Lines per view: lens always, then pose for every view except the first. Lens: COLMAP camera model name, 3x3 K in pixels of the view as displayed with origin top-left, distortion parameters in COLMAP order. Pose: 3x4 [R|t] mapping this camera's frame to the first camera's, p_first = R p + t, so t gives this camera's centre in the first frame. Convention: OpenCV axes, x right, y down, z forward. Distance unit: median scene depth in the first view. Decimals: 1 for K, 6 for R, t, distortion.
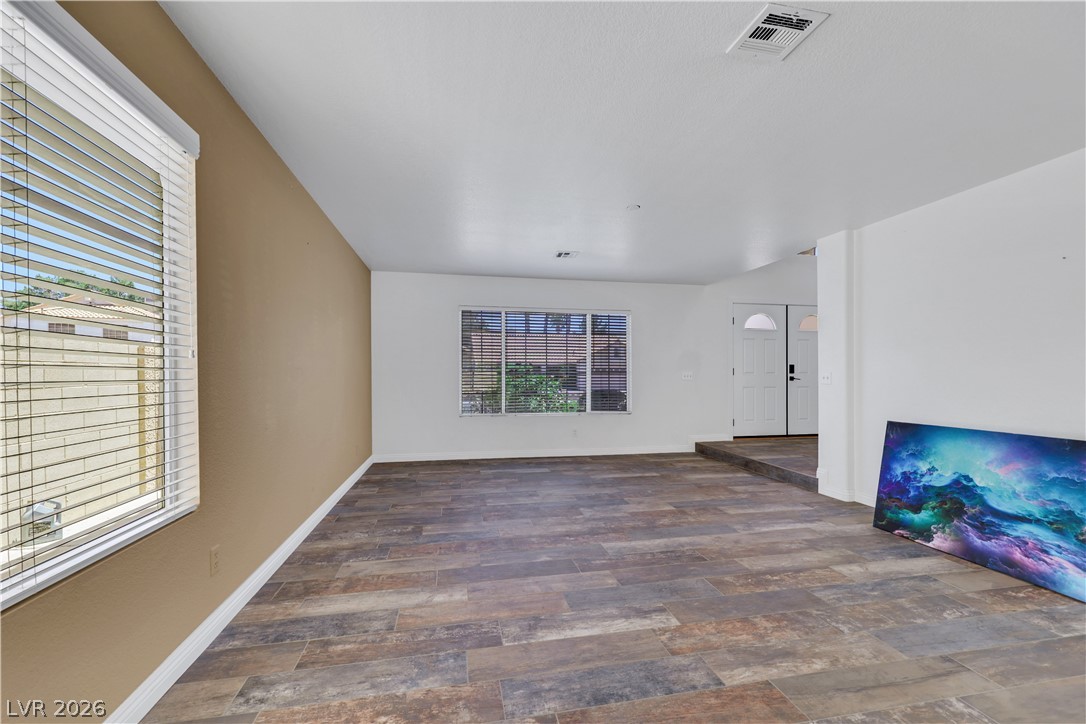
lens RADIAL K [[452.3, 0, 546.5], [0, 452.3, 363.6], [0, 0, 1]] dist [-0.000144, 0.000179]
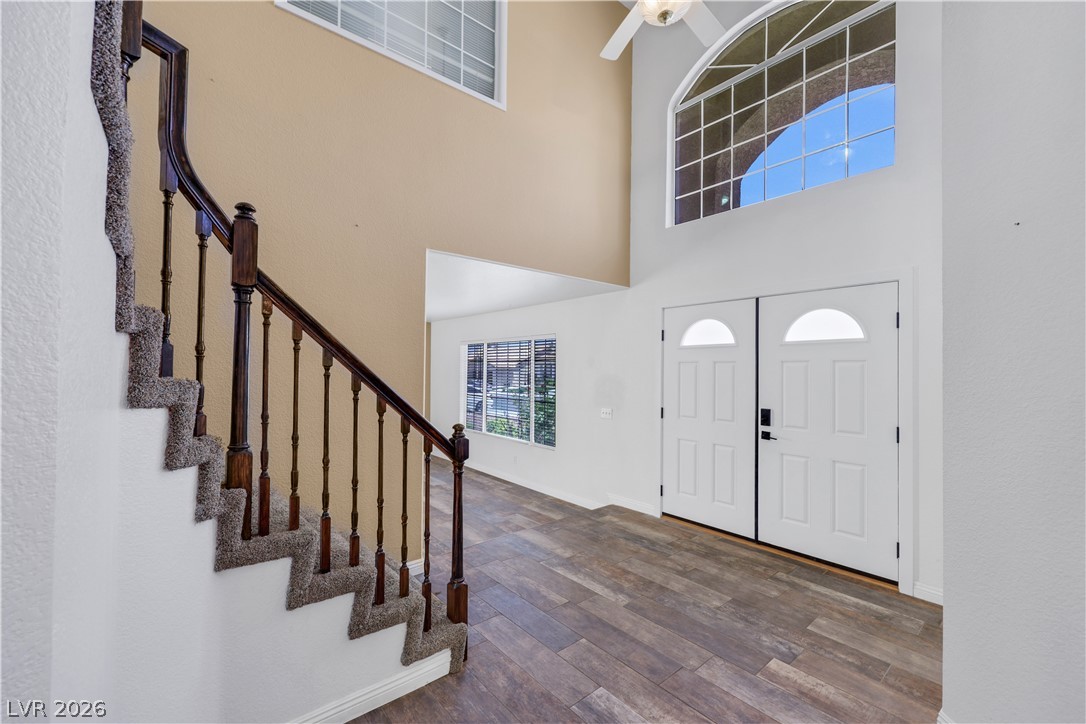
lens RADIAL K [[452.3, 0, 546.5], [0, 452.3, 363.6], [0, 0, 1]] dist [-0.000144, 0.000179]
pose [[0.481889, -0.010207, -0.876173, 0.897397], [0.005726, 0.999947, -0.008500, -0.048486], [0.876214, -0.000921, 0.481922, 0.532181]]
